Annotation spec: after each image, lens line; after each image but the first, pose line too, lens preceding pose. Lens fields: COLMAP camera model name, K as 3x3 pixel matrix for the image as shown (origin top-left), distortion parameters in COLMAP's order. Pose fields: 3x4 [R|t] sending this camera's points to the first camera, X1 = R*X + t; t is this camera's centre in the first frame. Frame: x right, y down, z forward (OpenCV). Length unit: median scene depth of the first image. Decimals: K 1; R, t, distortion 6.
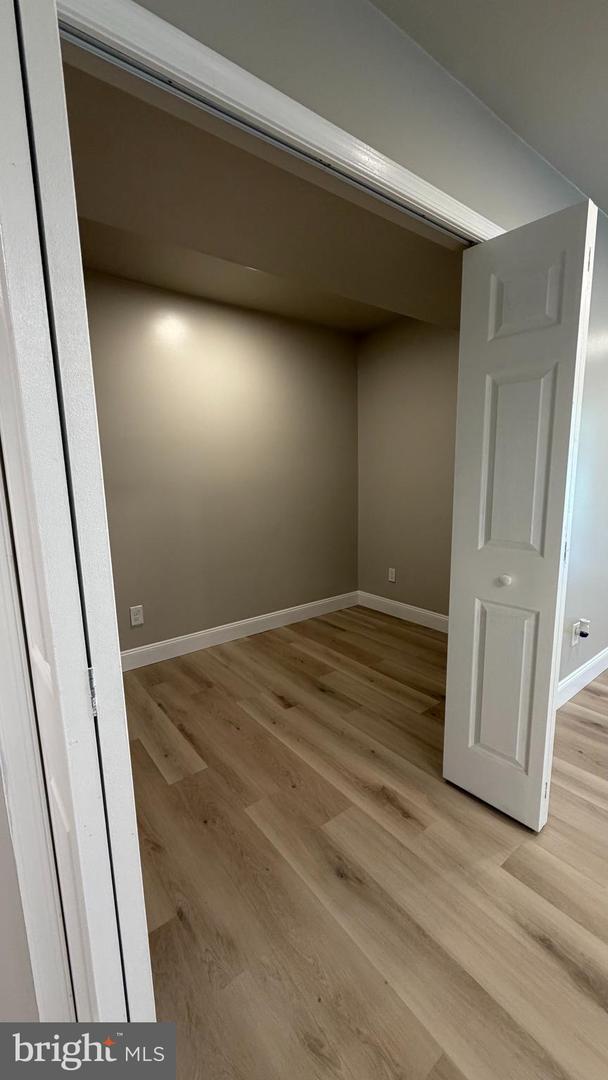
lens RADIAL K [[428.3, 0, 303.1], [0, 428.3, 540.1], [0, 0, 1]] dist [0.000589, 0.000429]
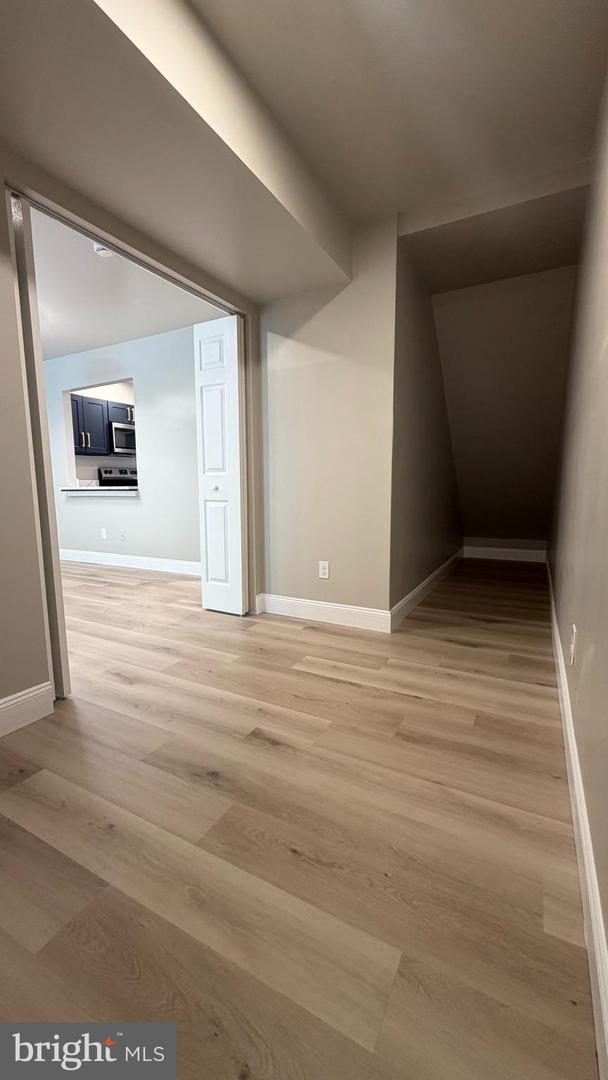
lens RADIAL K [[428.3, 0, 305.0], [0, 428.3, 546.6], [0, 0, 1]] dist [0.000589, 0.000429]
pose [[-0.910437, 0.084114, -0.405004, 0.204981], [-0.043593, 0.954143, 0.296160, -0.141819], [0.411343, 0.287291, -0.865021, 2.156844]]
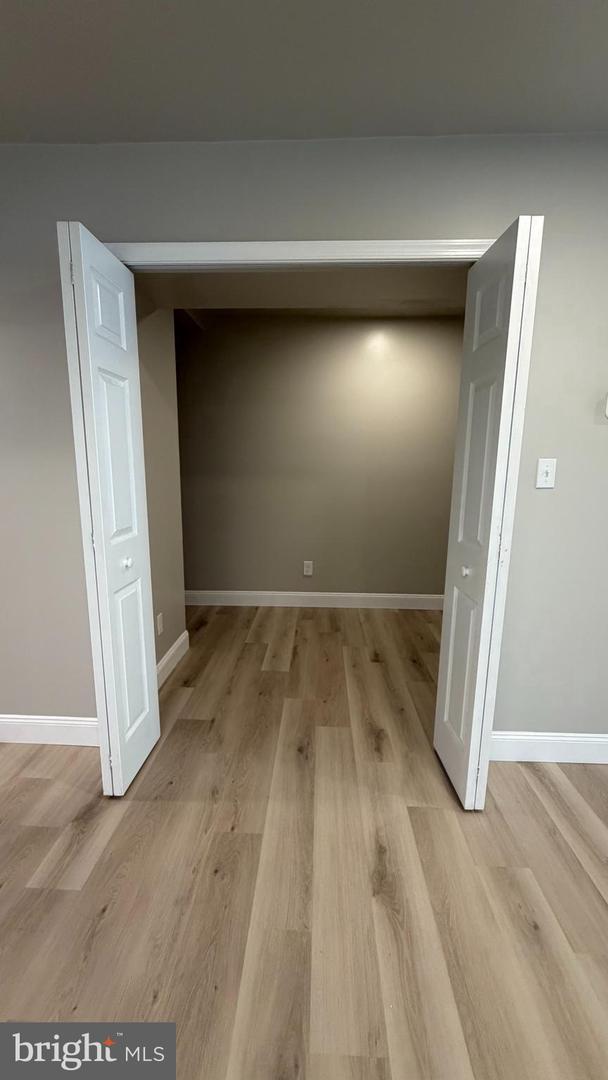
lens RADIAL K [[428.3, 0, 301.9], [0, 428.3, 541.9], [0, 0, 1]] dist [0.000589, 0.000429]
pose [[0.764050, 0.145669, -0.628496, 0.720920], [-0.126142, 0.989104, 0.075901, -0.010380], [0.632705, 0.021288, 0.774100, -0.091804]]
